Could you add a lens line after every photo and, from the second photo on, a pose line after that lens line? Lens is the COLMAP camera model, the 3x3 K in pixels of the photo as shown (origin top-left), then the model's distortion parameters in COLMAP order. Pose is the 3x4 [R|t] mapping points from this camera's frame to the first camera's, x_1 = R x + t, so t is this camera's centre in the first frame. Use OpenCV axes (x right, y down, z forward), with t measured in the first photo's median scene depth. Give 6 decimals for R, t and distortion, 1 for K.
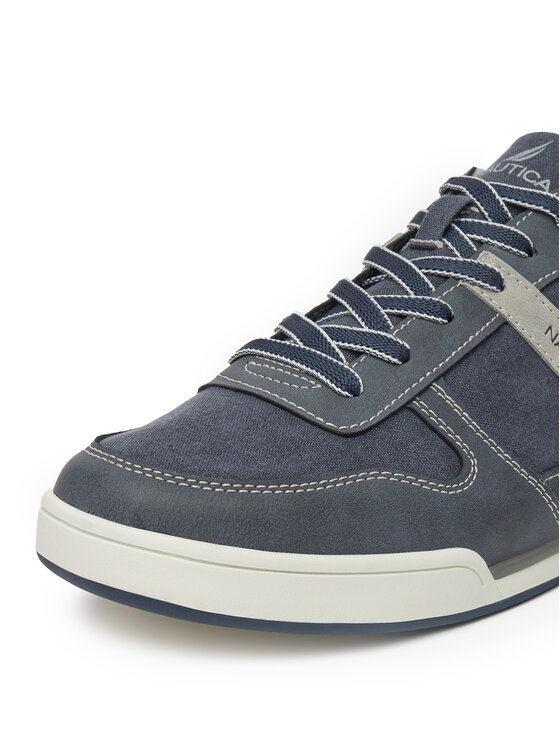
lens RADIAL K [[2215.4, 0, 280.0], [0, 2215.4, 373.0], [0, 0, 1]] dist [-0.048861, -0.343006]
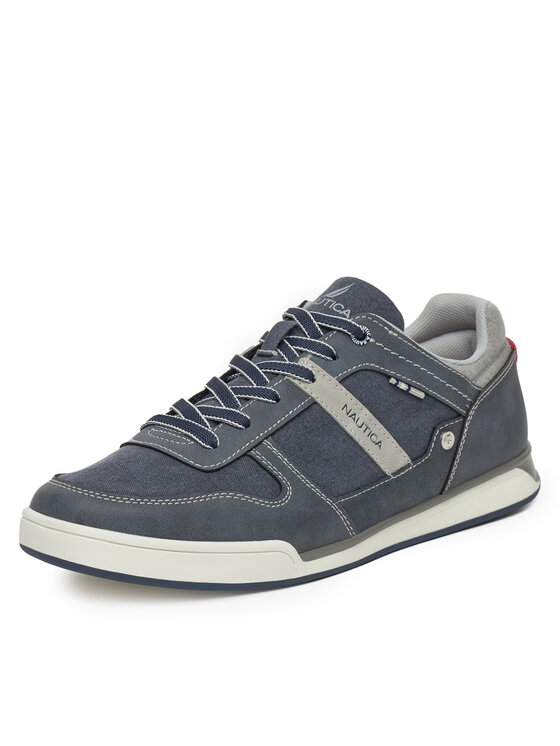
lens RADIAL K [[4388.0, 0, 280.0], [0, 4388.0, 373.0], [0, 0, 1]] dist [0.249385, -0.483878]
pose [[0.999117, -0.013157, -0.039895, 0.207386], [0.011364, 0.998929, -0.044848, 0.098500], [0.040442, 0.044355, 0.998197, -2.172000]]
